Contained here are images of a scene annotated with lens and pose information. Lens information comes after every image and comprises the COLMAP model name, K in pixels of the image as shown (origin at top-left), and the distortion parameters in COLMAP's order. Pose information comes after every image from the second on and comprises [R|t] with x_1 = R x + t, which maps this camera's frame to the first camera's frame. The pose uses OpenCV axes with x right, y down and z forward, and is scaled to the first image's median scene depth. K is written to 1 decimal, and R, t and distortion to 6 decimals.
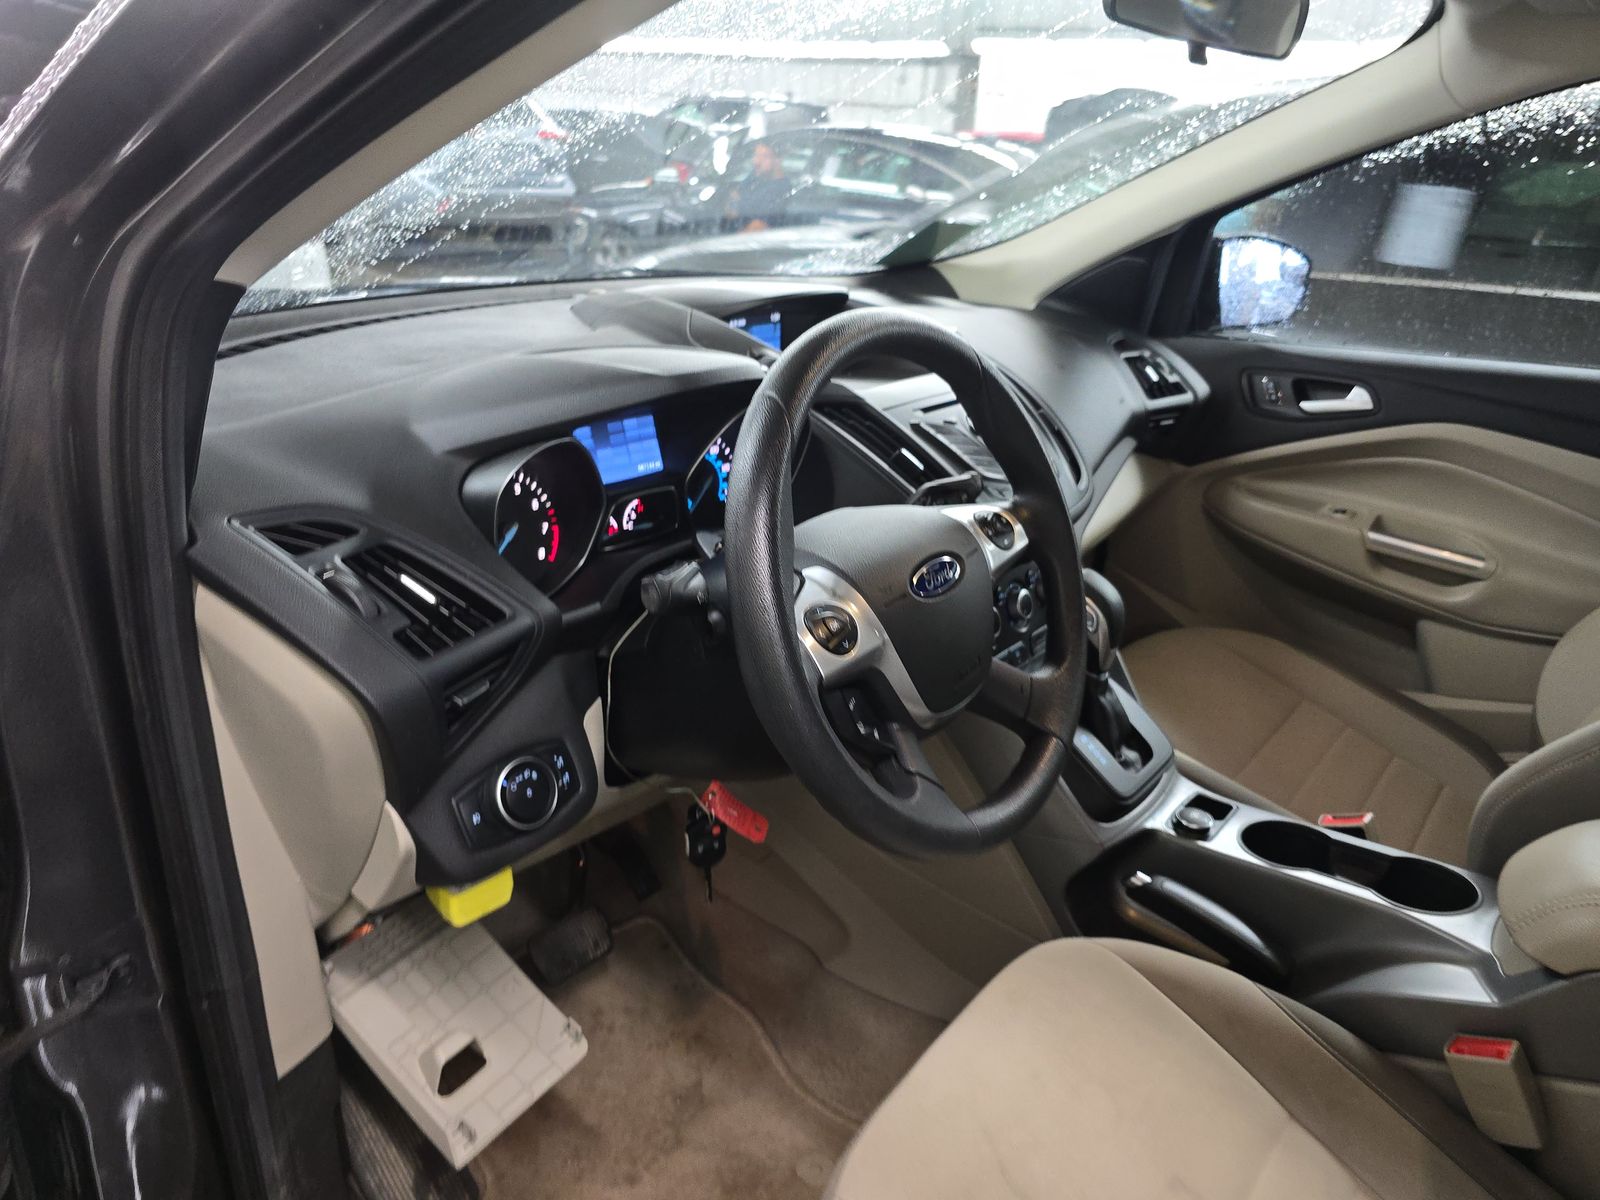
lens RADIAL K [[1081.3, 0, 800.0], [0, 1081.3, 600.0], [0, 0, 1]] dist [0.046981, -0.053813]
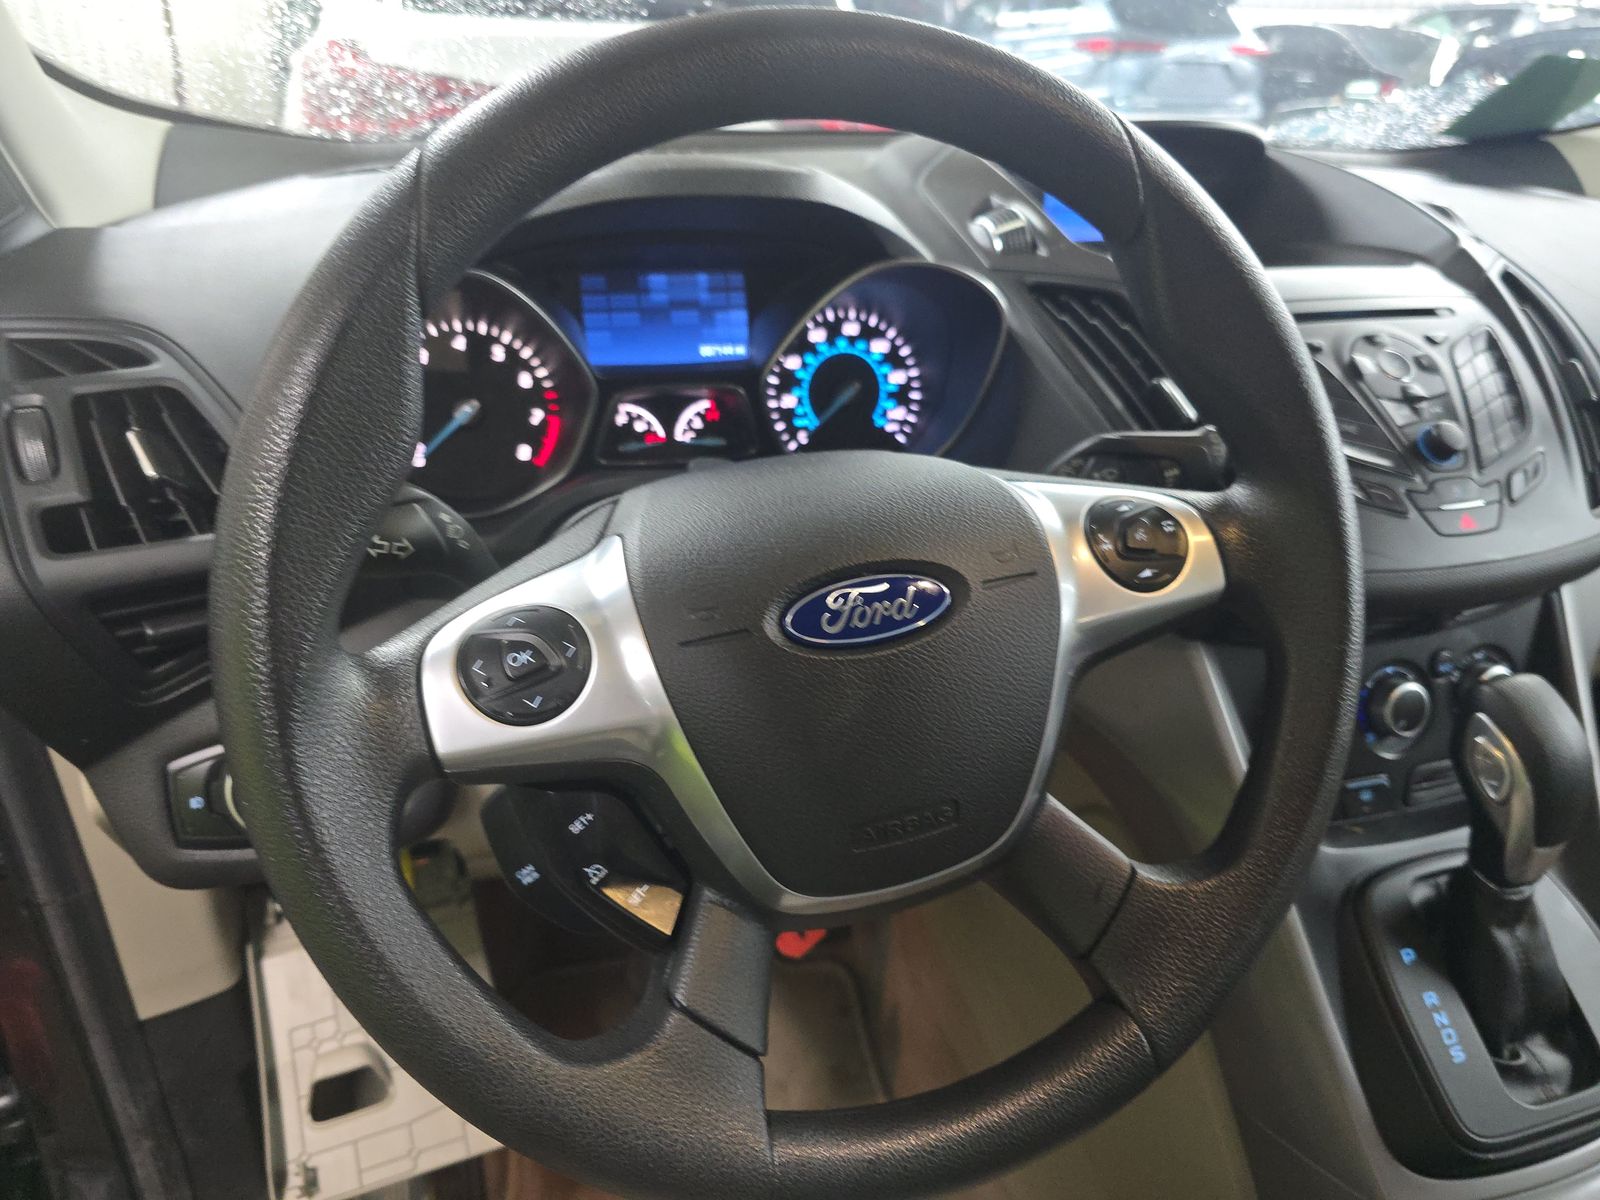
lens RADIAL K [[1133.9, 0, 774.9], [0, 1133.9, 593.1], [0, 0, 1]] dist [-0.001935, -0.007328]
pose [[0.837732, 0.218265, -0.500566, 0.254814], [-0.198670, 0.975651, 0.092931, -0.050421], [0.508661, 0.021596, 0.860696, 0.429449]]
